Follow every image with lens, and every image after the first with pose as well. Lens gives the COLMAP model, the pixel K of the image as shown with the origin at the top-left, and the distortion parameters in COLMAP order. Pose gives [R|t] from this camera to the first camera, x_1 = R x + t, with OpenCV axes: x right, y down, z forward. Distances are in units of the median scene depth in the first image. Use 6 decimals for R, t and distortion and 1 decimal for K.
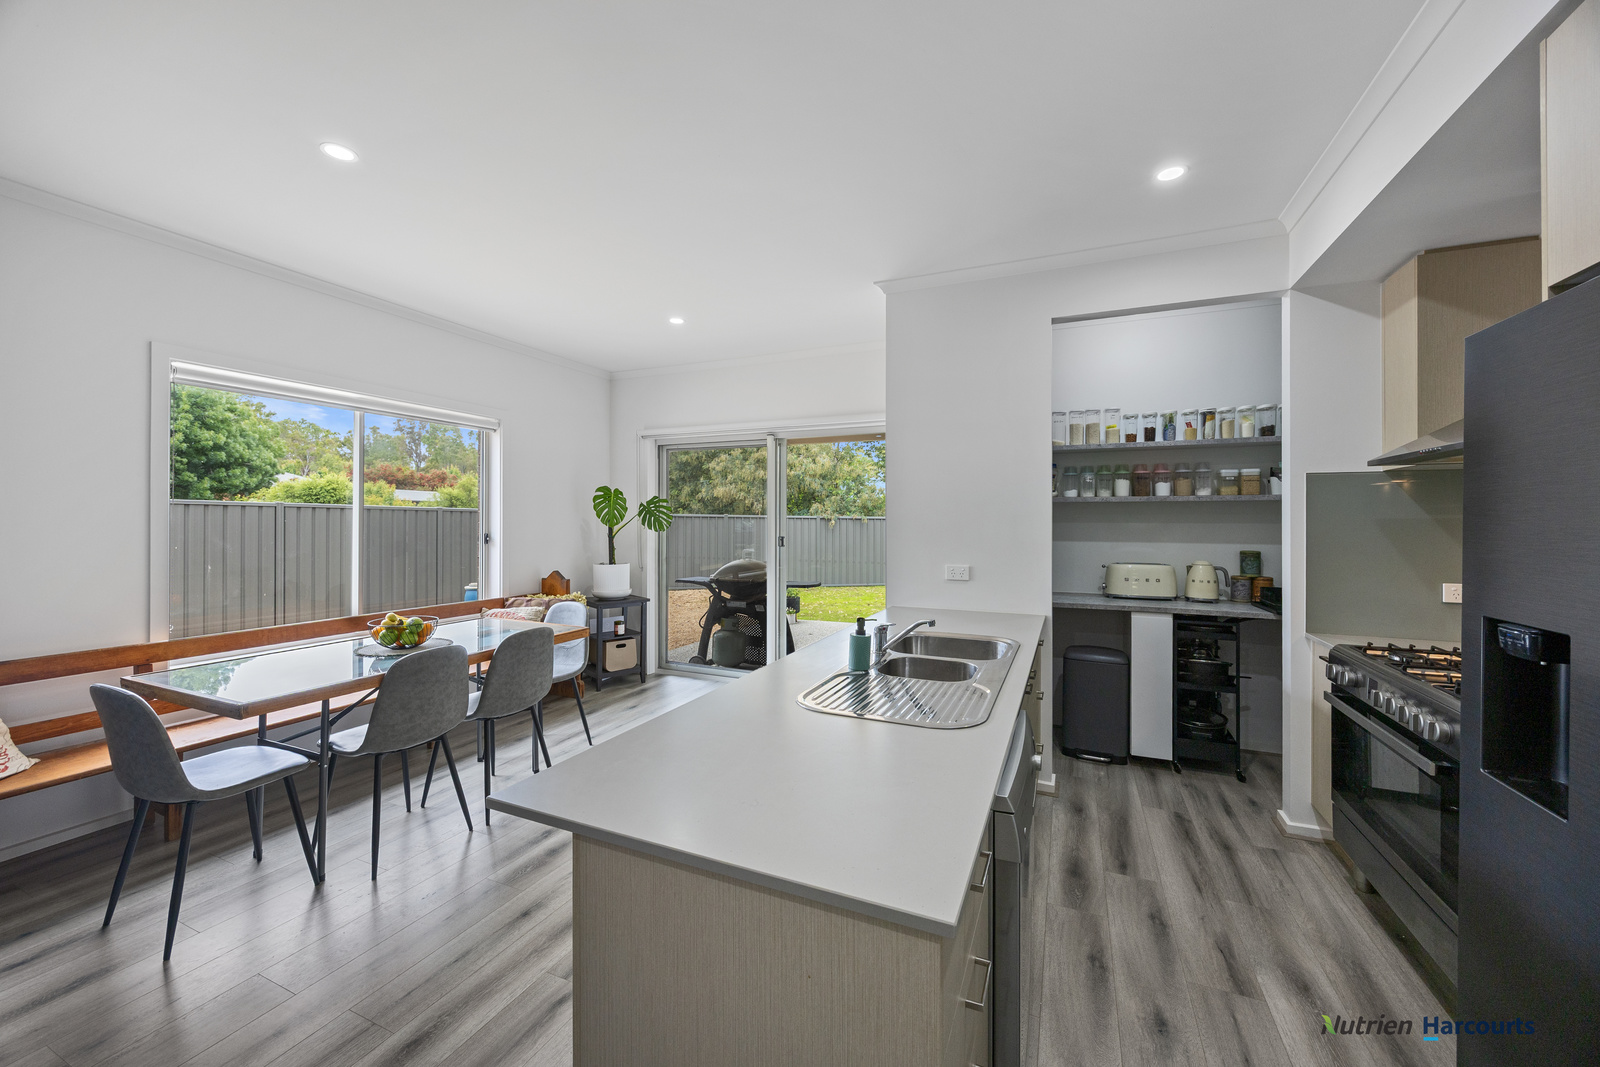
lens RADIAL K [[612.3, 0, 794.7], [0, 612.3, 519.2], [0, 0, 1]] dist [0.000052, -0.000268]
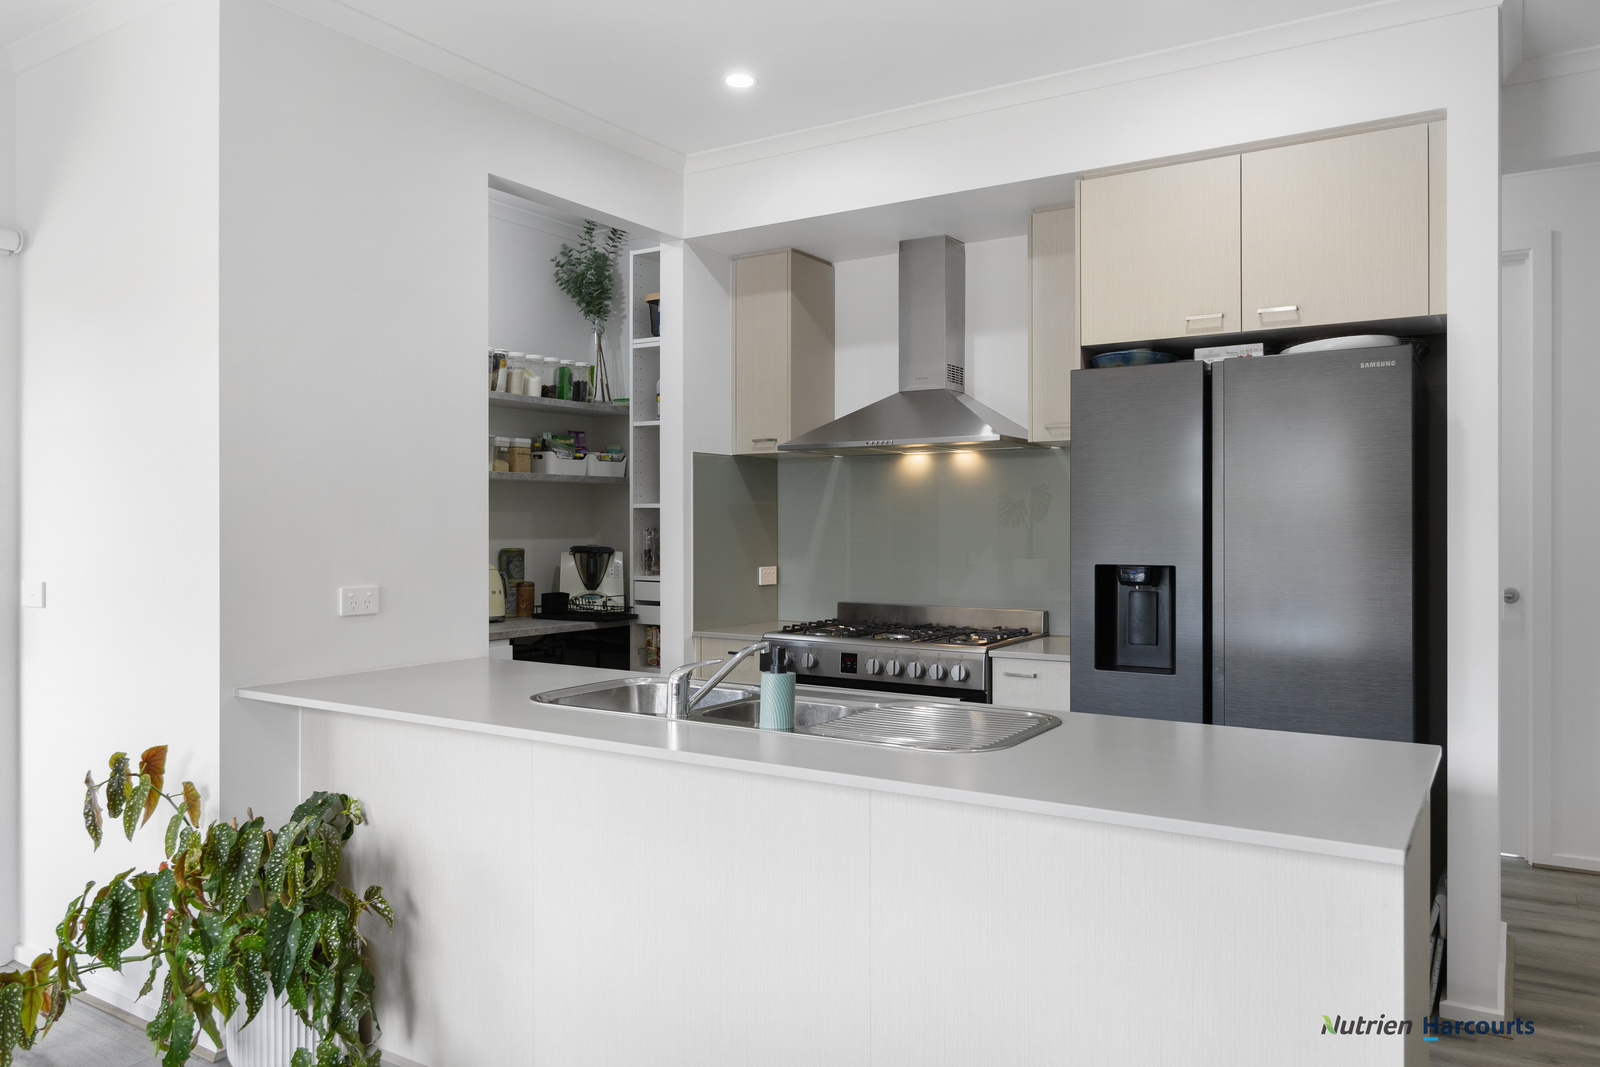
lens RADIAL K [[1128.2, 0, 801.2], [0, 1128.2, 527.8], [0, 0, 1]] dist [-0.001245, -0.003550]
pose [[0.144548, -0.007606, 0.989469, -0.447163], [0.000290, 0.999971, 0.007644, 0.013209], [-0.989498, -0.000818, 0.144546, 0.356898]]
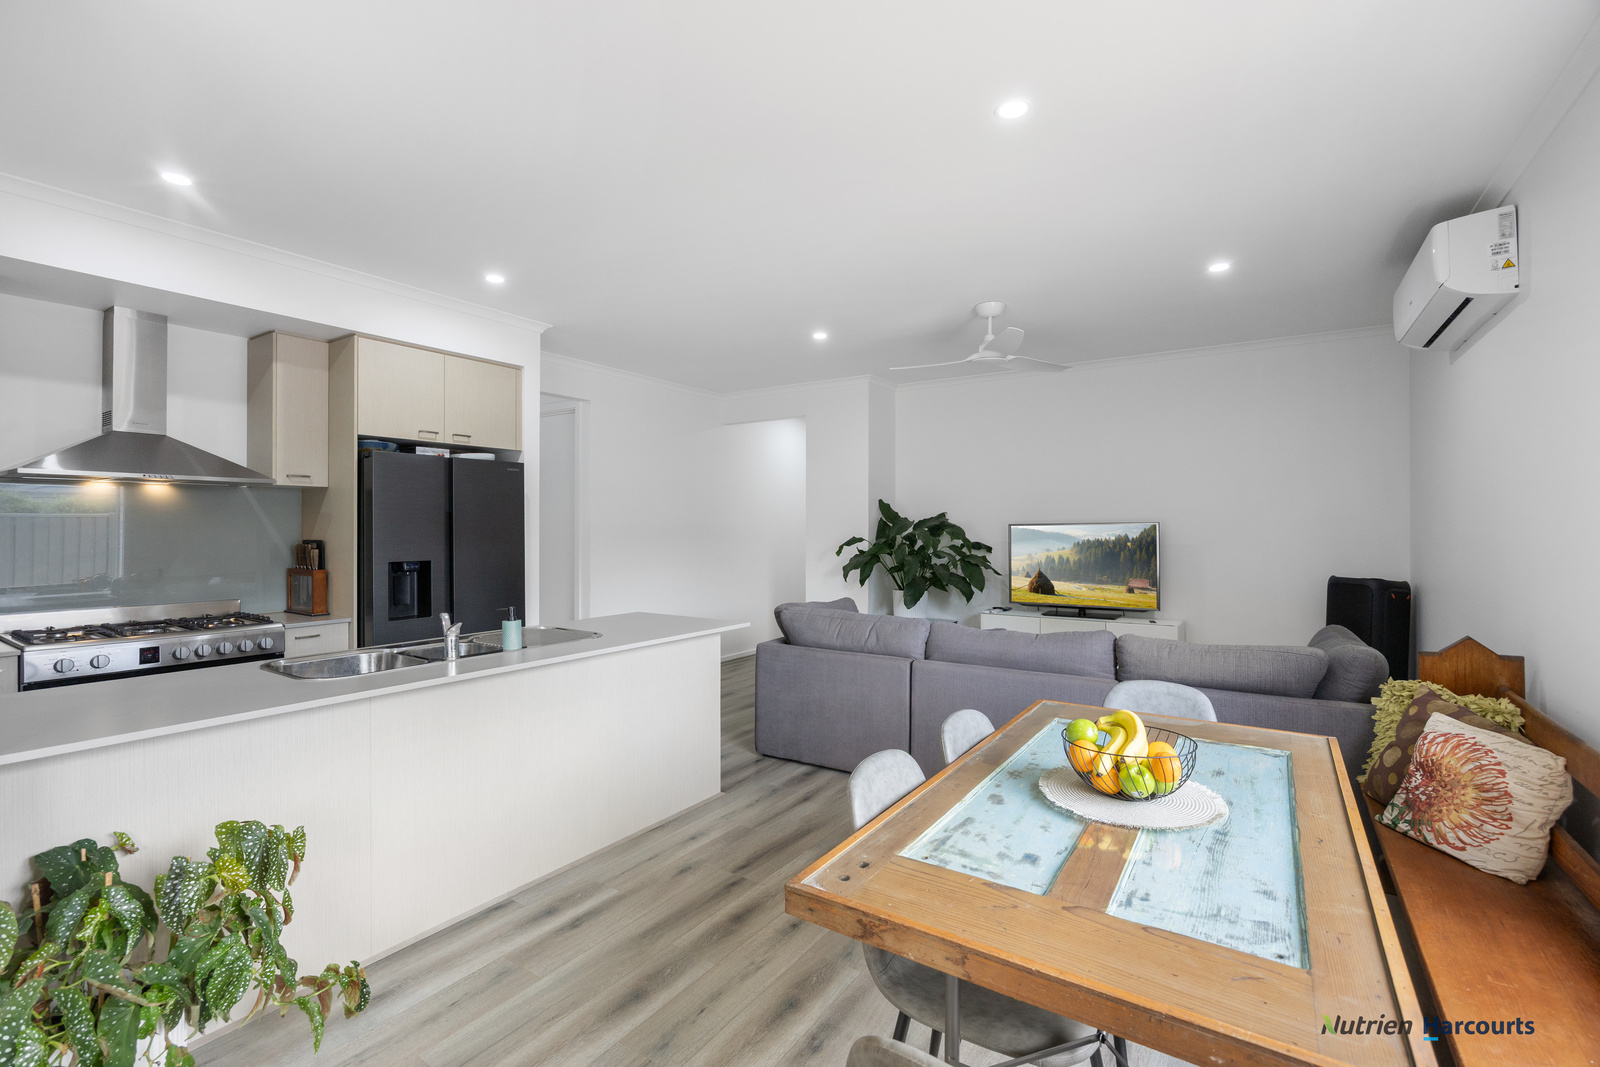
lens RADIAL K [[709.2, 0, 795.8], [0, 709.2, 528.7], [0, 0, 1]] dist [-0.001502, -0.000038]
pose [[-0.986410, -0.005155, 0.164221, -0.293017], [-0.004717, 0.999984, 0.003055, -0.000653], [-0.164234, 0.002239, -0.986419, 1.005547]]
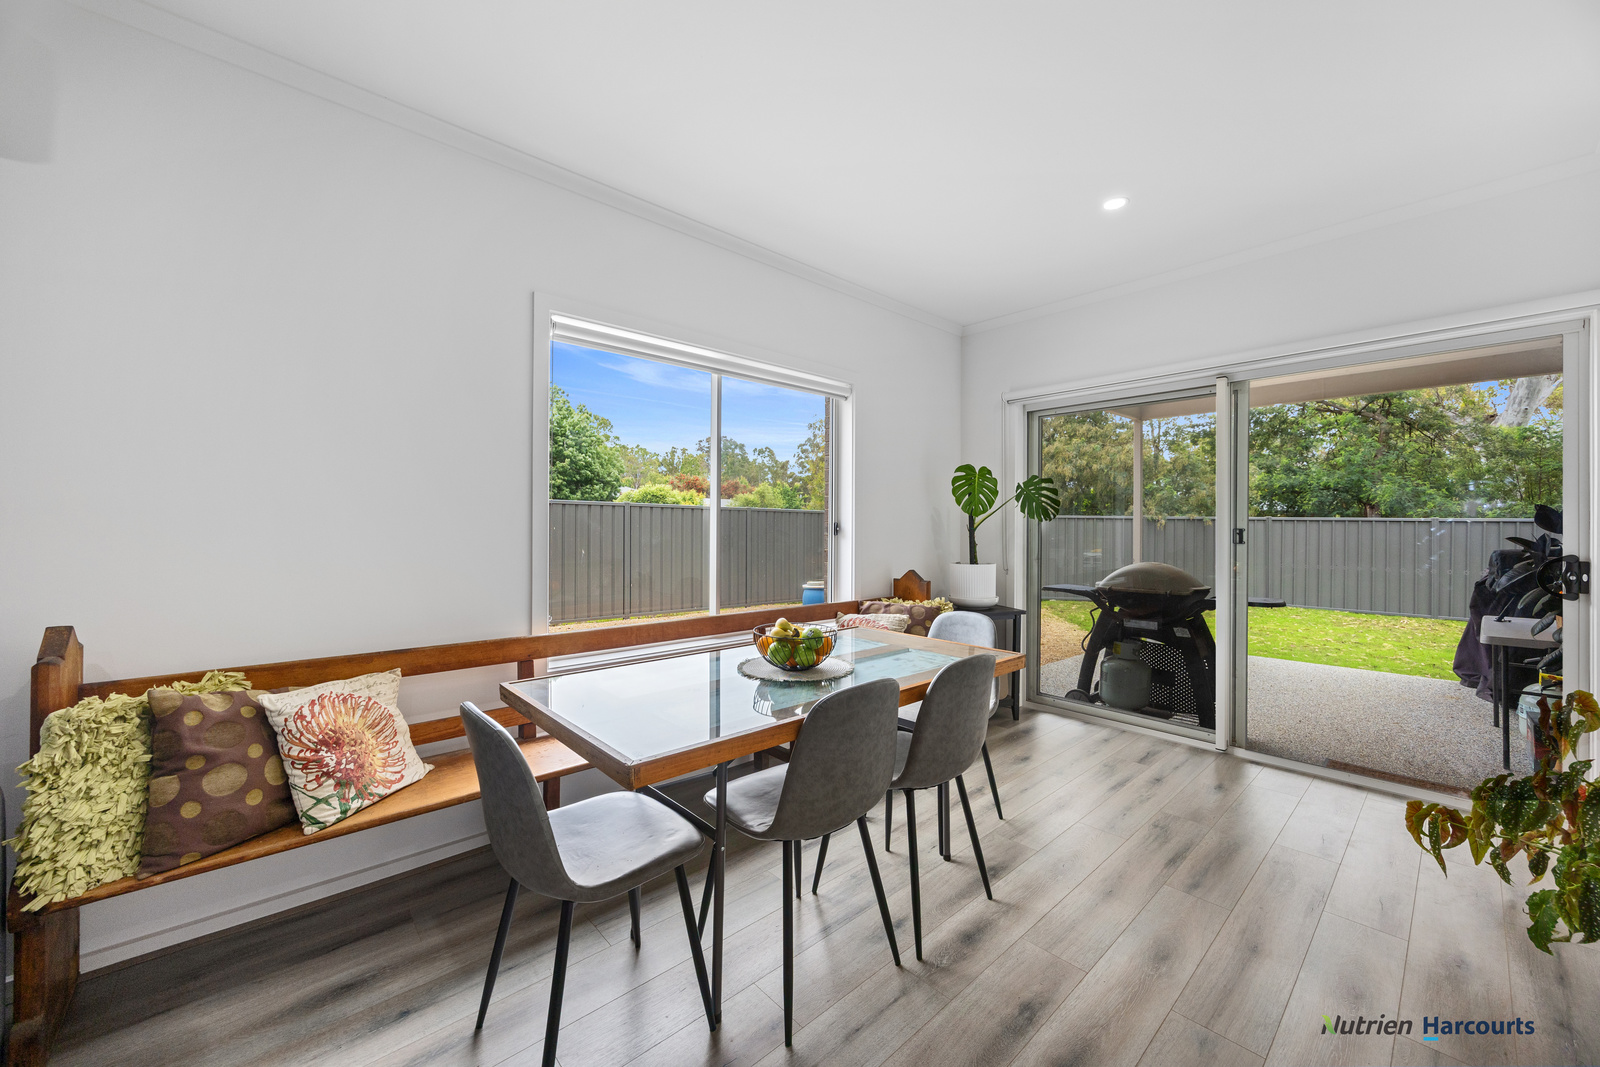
lens RADIAL K [[612.3, 0, 794.7], [0, 612.3, 519.2], [0, 0, 1]] dist [0.000052, -0.000268]
pose [[0.912597, -0.004493, -0.408836, -0.214193], [0.000367, 0.999948, -0.010170, 0.027358], [0.408860, 0.009131, 0.912551, 0.215245]]
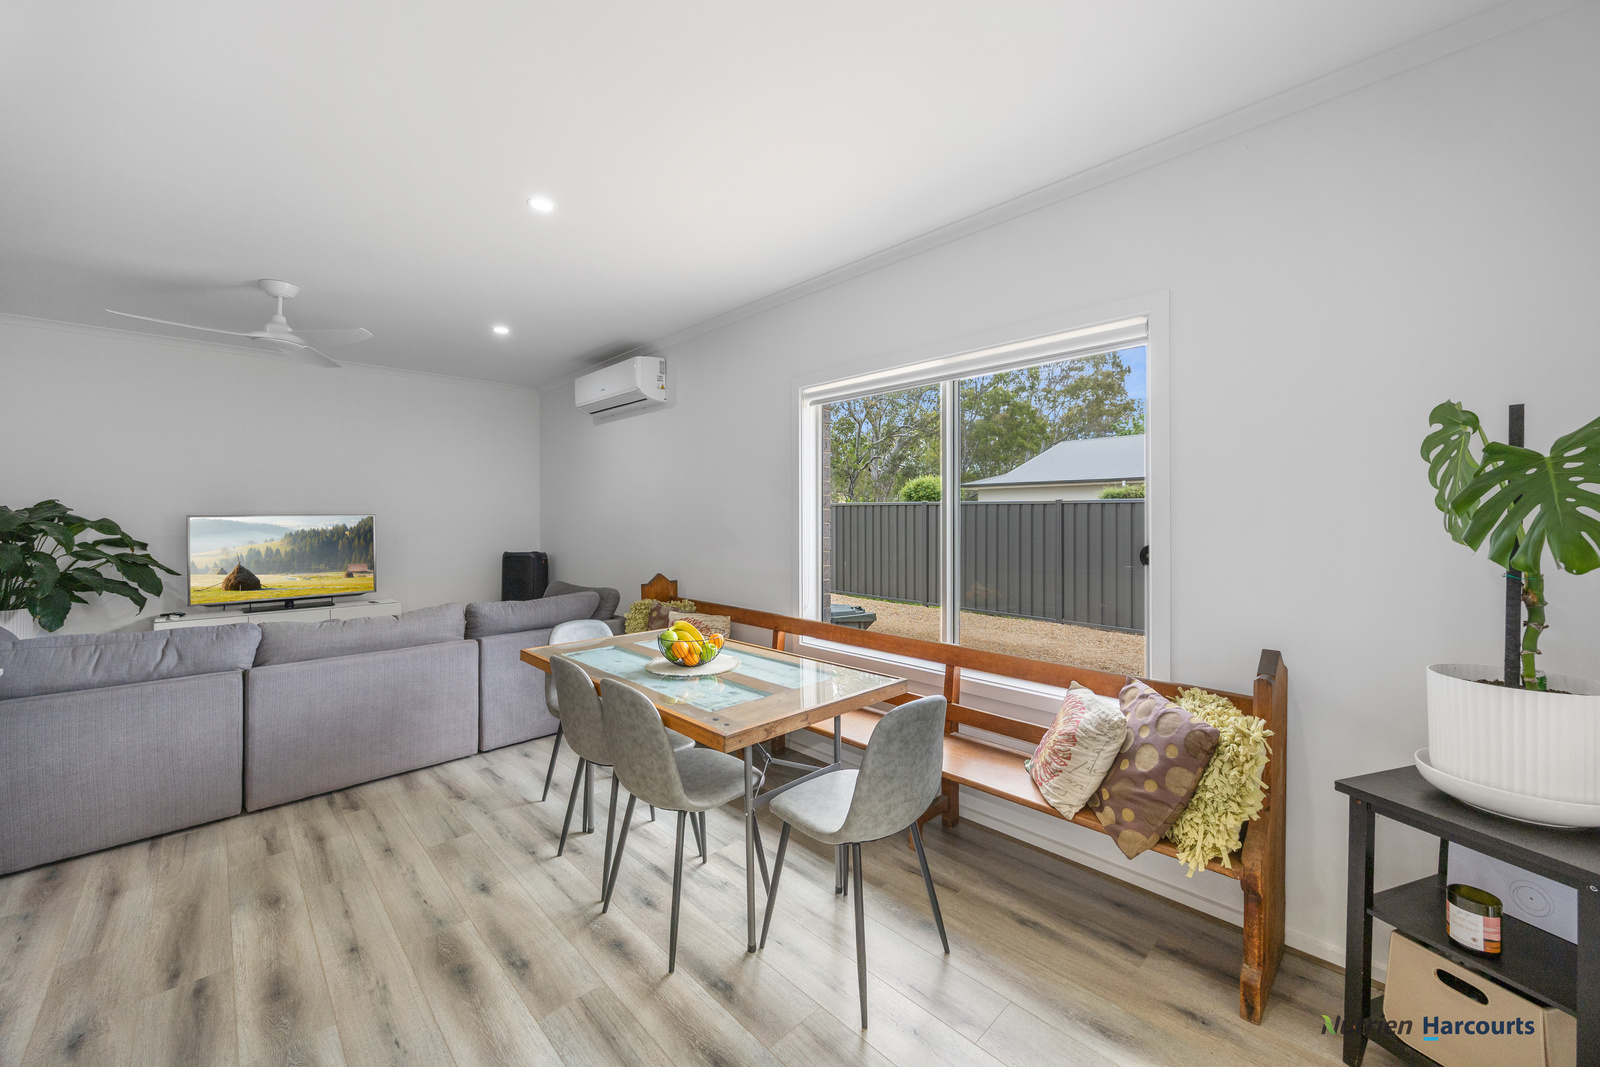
lens RADIAL K [[612.3, 0, 794.7], [0, 612.3, 519.2], [0, 0, 1]] dist [0.000052, -0.000268]
pose [[-0.369316, 0.004038, -0.929295, 0.082813], [0.002866, 0.999991, 0.003206, -0.000766], [0.929299, -0.001479, -0.369324, 0.922342]]
